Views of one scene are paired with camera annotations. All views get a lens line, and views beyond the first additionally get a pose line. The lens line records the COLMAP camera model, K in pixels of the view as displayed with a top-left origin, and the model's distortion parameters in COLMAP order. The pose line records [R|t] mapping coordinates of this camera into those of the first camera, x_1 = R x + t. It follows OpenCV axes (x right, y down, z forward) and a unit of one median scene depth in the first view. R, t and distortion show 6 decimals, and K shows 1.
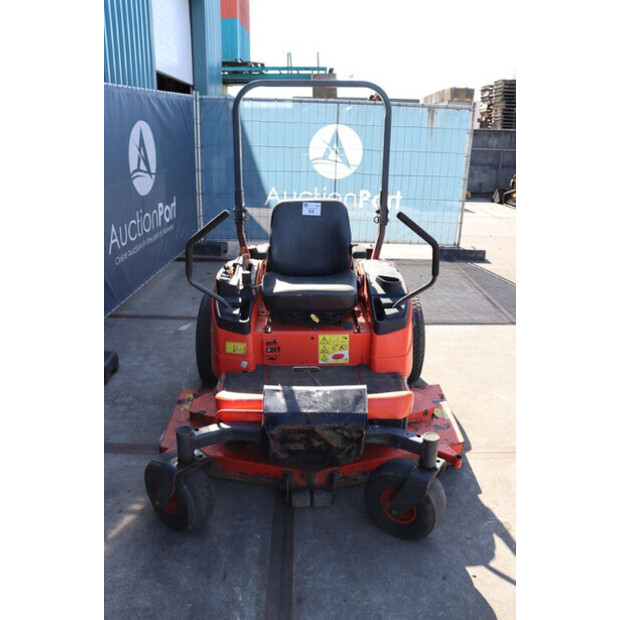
lens RADIAL K [[523.8, 0, 310.3], [0, 523.8, 311.4], [0, 0, 1]] dist [-0.127744, 0.076580]
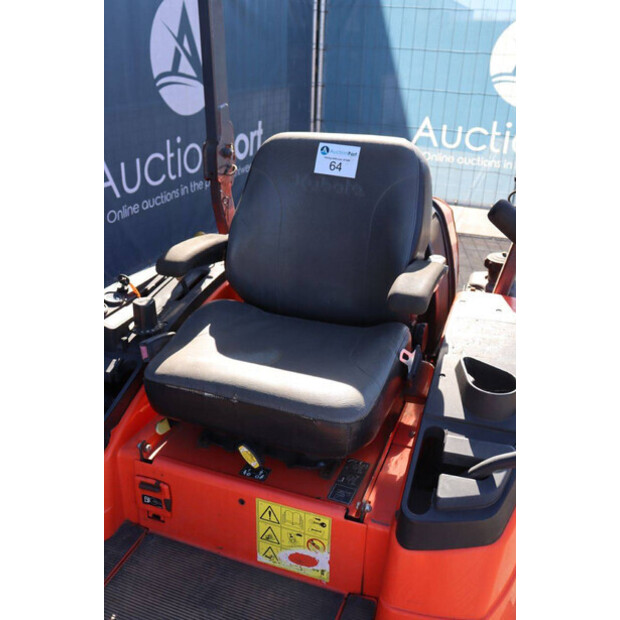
lens RADIAL K [[600.9, 0, 311.0], [0, 600.9, 314.2], [0, 0, 1]] dist [-0.069492, 0.000000]
pose [[0.932774, 0.156893, -0.324527, 0.171828], [-0.129929, 0.986128, 0.103297, -0.136764], [0.336232, -0.054188, 0.940219, 0.605036]]
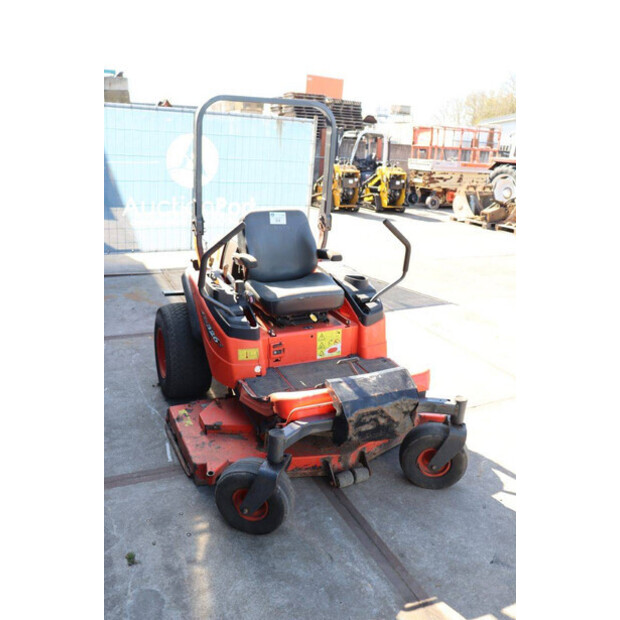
lens RADIAL K [[523.8, 0, 309.6], [0, 523.8, 309.9], [0, 0, 1]] dist [-0.127744, 0.076580]
pose [[0.905805, -0.098746, 0.412027, -0.441892], [0.103529, 0.994568, 0.010758, -0.015950], [-0.410851, 0.032912, 0.911108, 0.004224]]
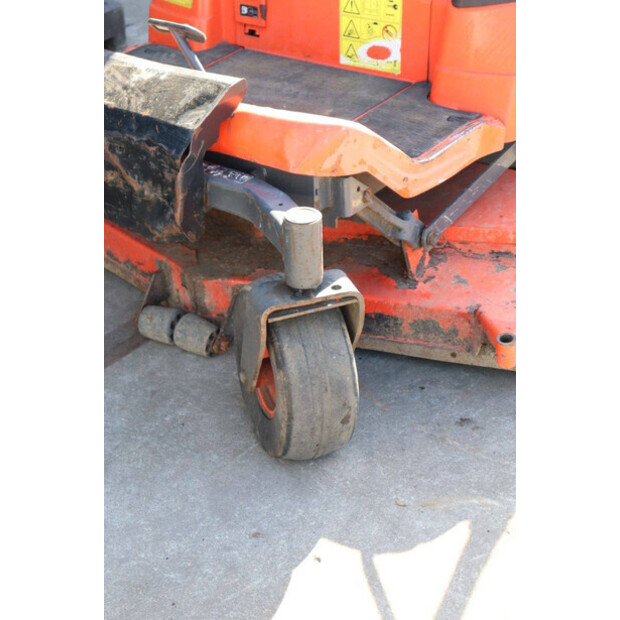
lens RADIAL K [[1482.5, 0, 309.3], [0, 1482.5, 308.8], [0, 0, 1]] dist [0.434800, 0.000000]
pose [[0.807222, 0.250541, -0.534436, 0.693985], [-0.162184, 0.964740, 0.207299, 0.044741], [0.567529, -0.080659, 0.819393, -0.017385]]
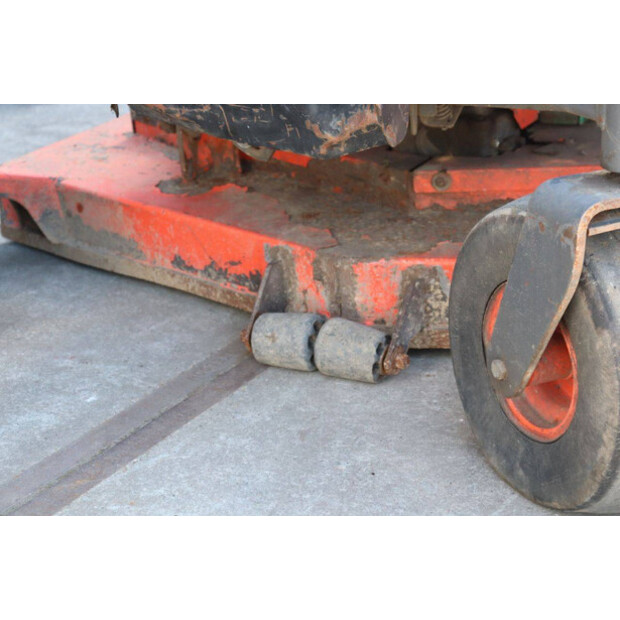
lens RADIAL K [[1482.5, 0, 313.3], [0, 1482.5, 310.2], [0, 0, 1]] dist [0.434800, 0.000000]
pose [[0.860433, 0.134858, -0.491393, 0.348344], [-0.127879, 0.990630, 0.047951, 0.265404], [0.493256, 0.021580, 0.869617, 0.242318]]
